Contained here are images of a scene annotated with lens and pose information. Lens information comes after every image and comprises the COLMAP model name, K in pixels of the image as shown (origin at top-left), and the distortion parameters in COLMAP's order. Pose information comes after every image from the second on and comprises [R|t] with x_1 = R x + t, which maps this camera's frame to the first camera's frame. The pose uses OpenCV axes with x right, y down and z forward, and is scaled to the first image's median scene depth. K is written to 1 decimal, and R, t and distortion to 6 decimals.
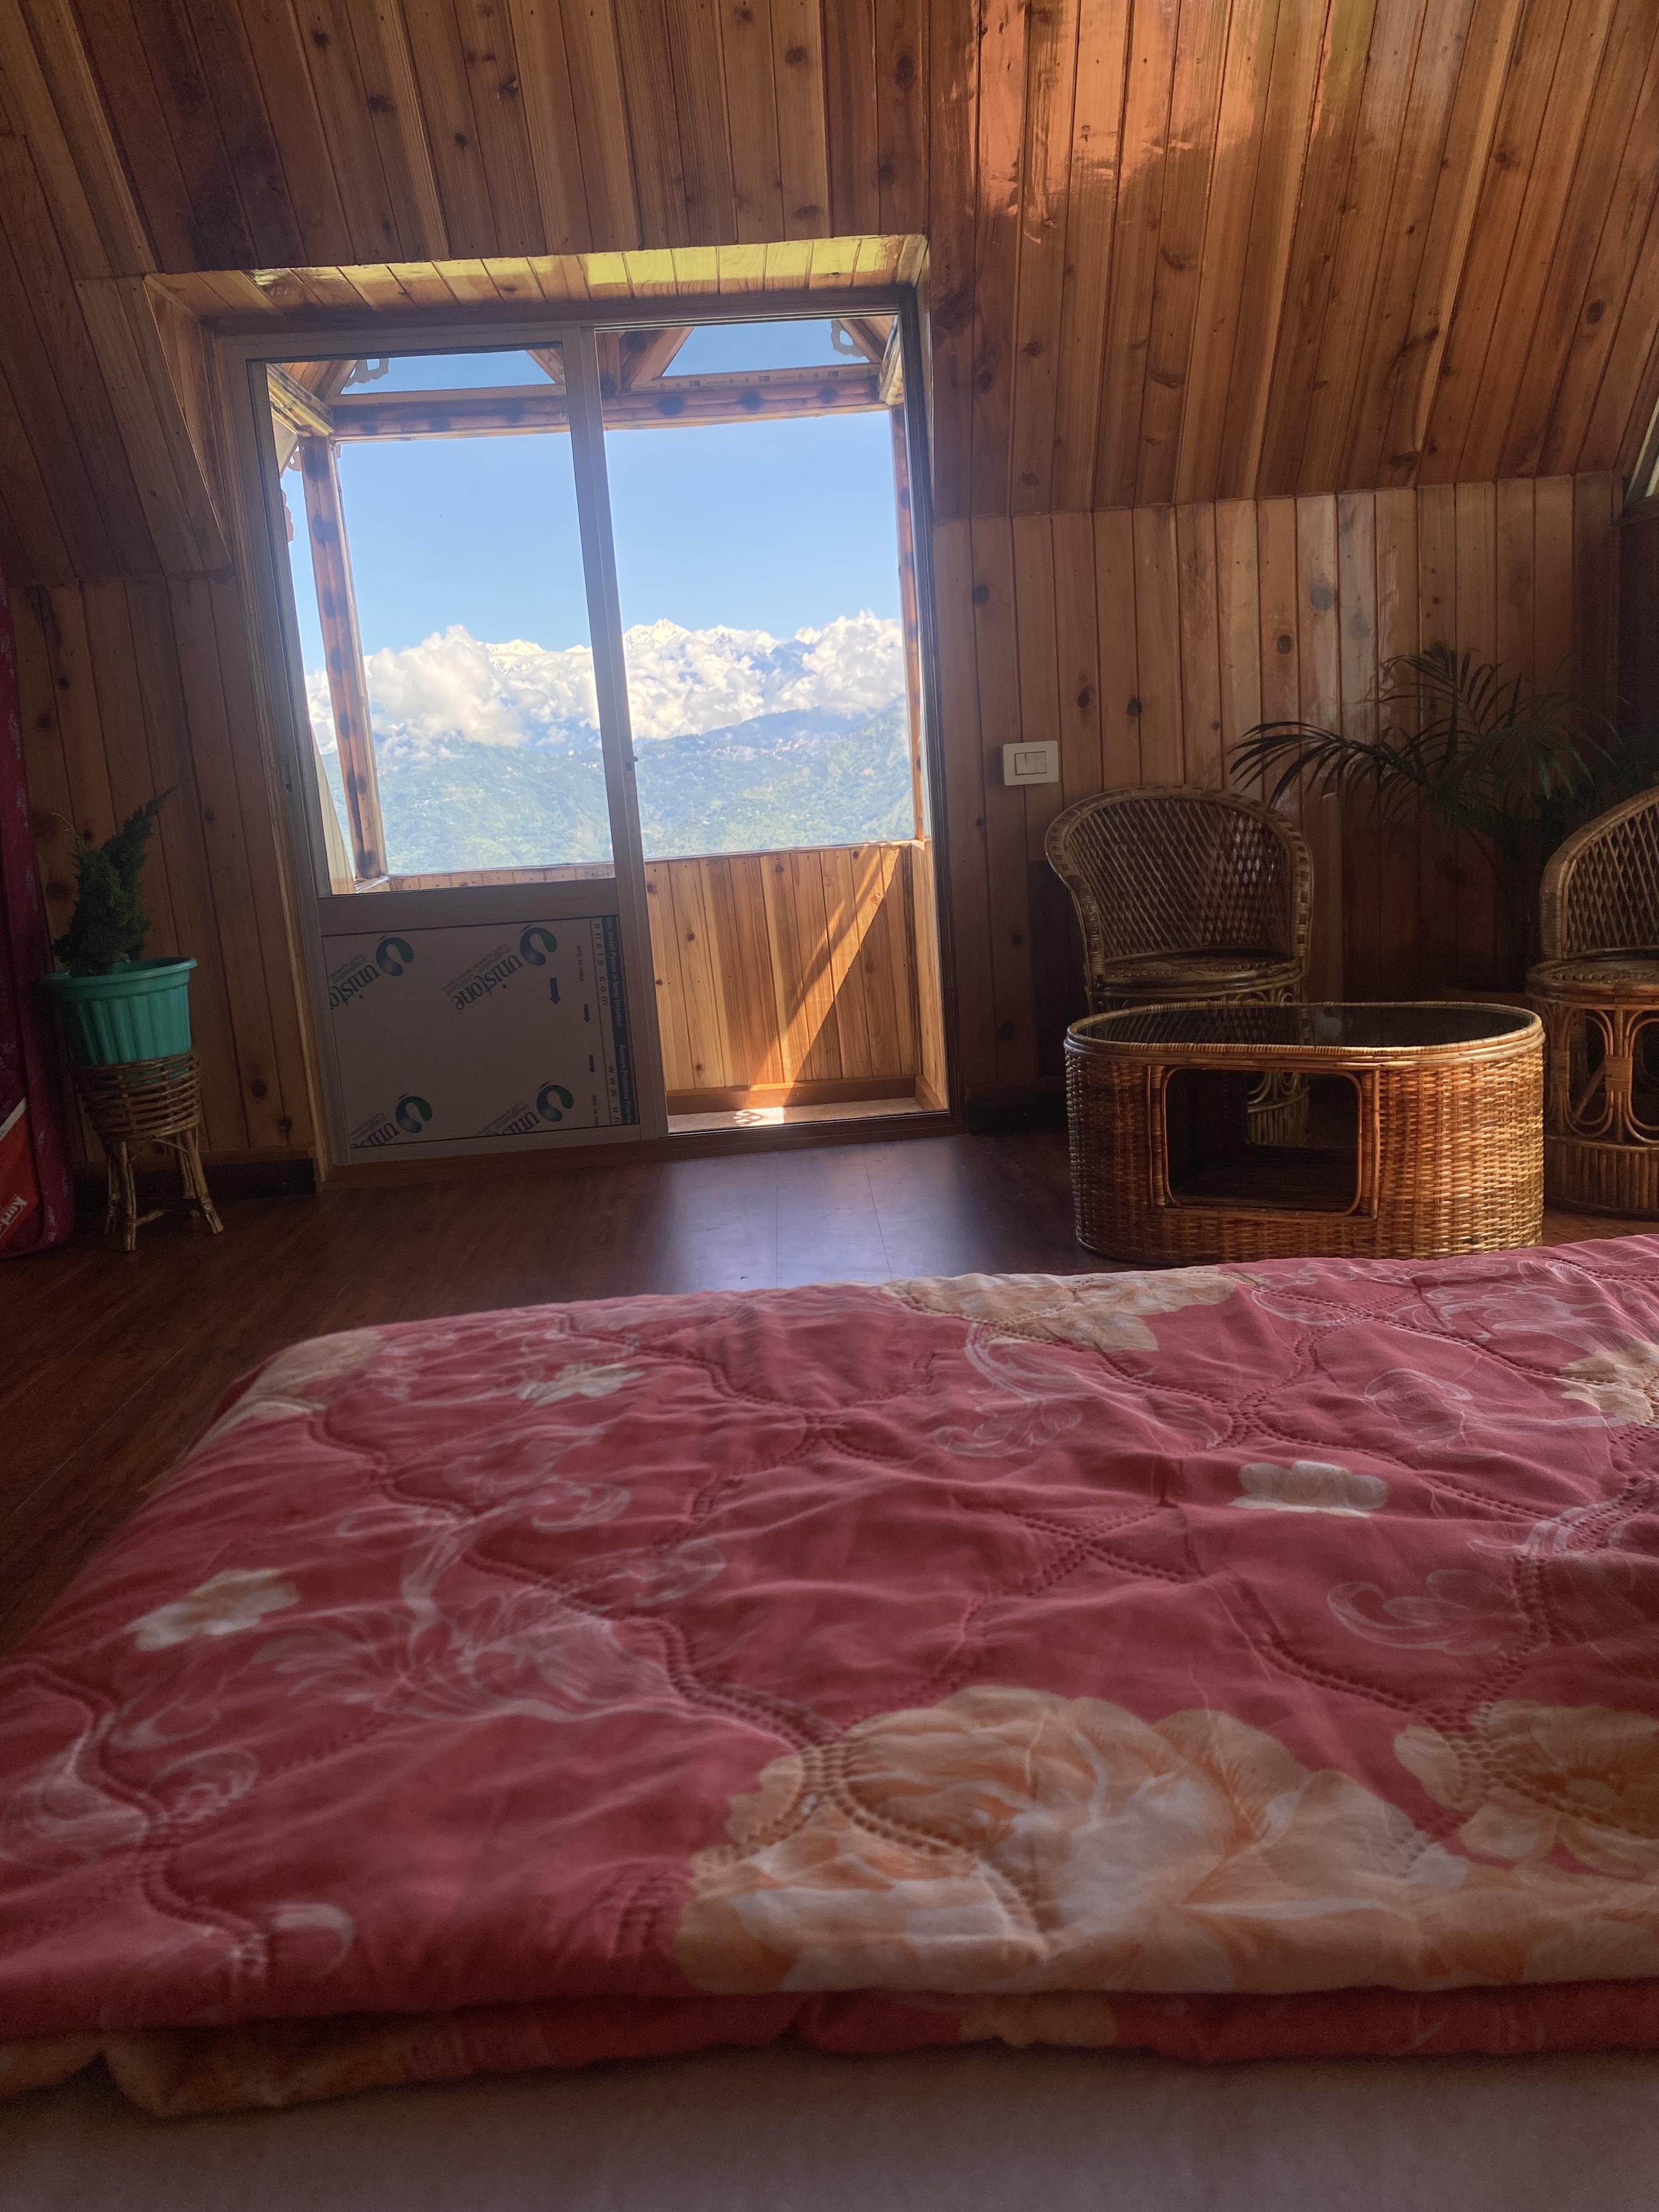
lens RADIAL K [[1604.2, 0, 829.5], [0, 1604.2, 1106.0], [0, 0, 1]] dist [-0.023495, 0.006103]
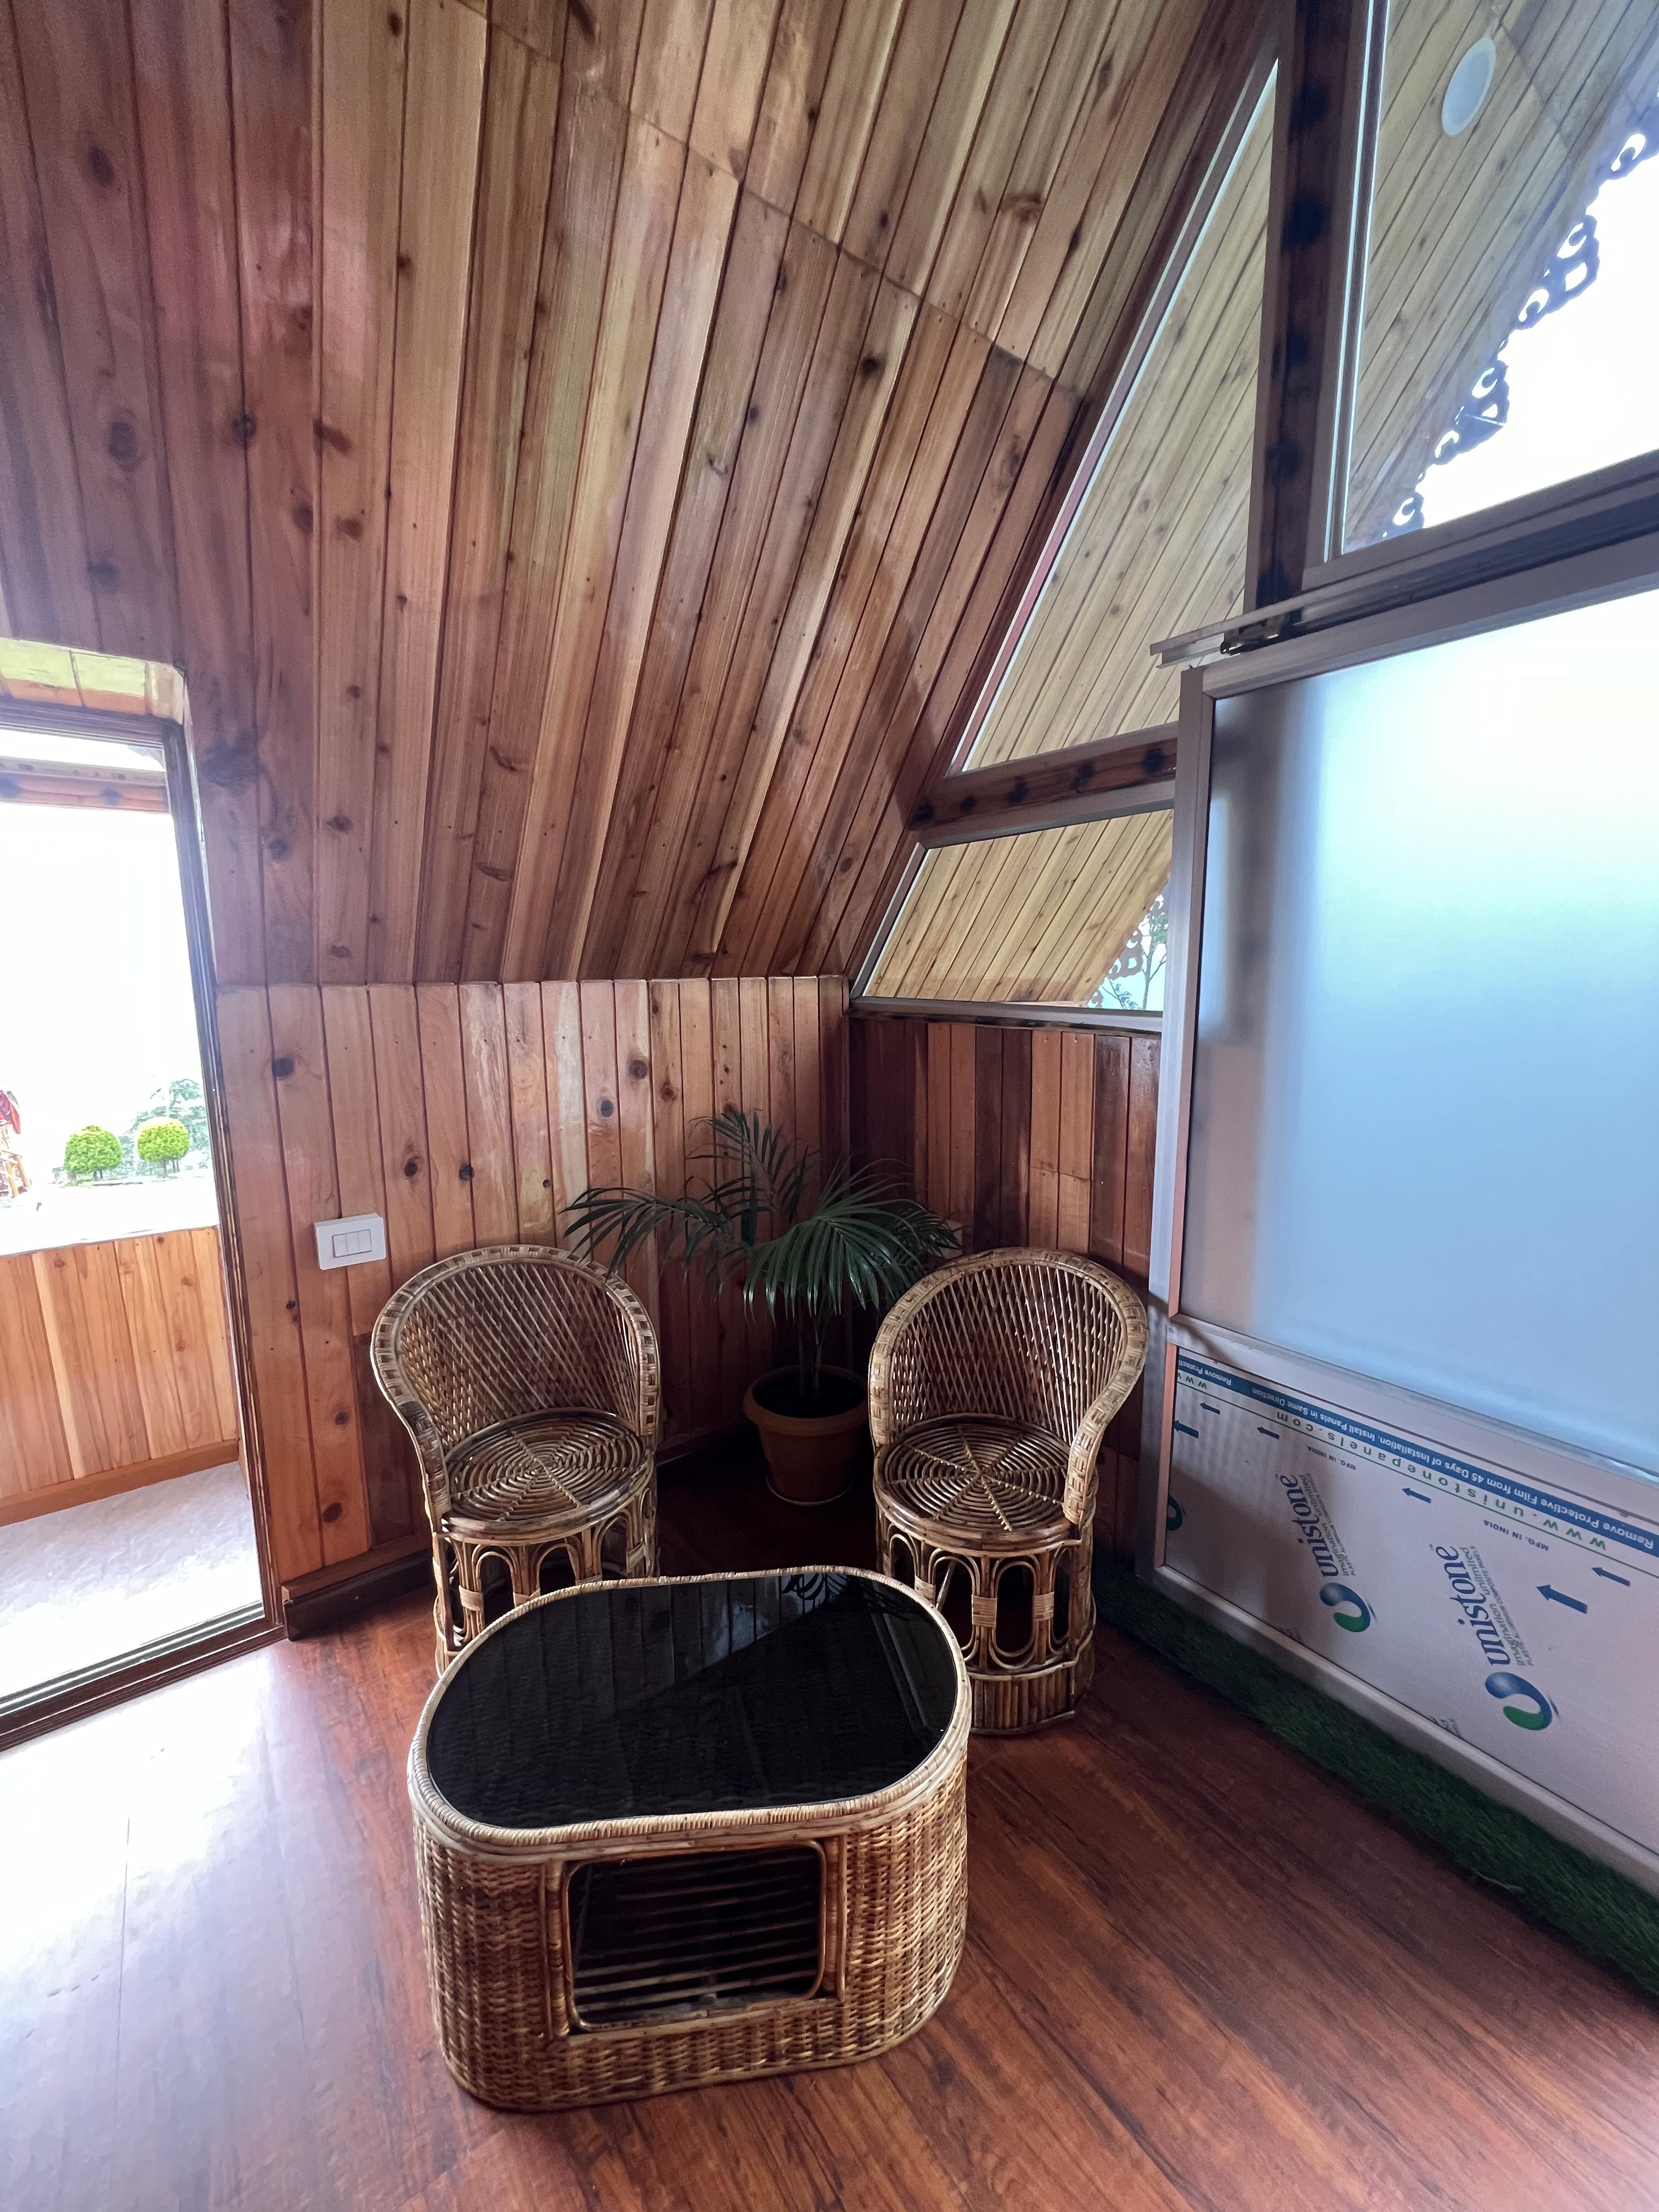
lens RADIAL K [[885.5, 0, 829.5], [0, 885.5, 1106.0], [0, 0, 1]] dist [0.001223, 0.000596]
pose [[0.819963, -0.016608, 0.572176, 0.063326], [0.066044, 0.995648, -0.065746, -0.255541], [-0.568594, 0.091698, 0.817491, 0.436541]]
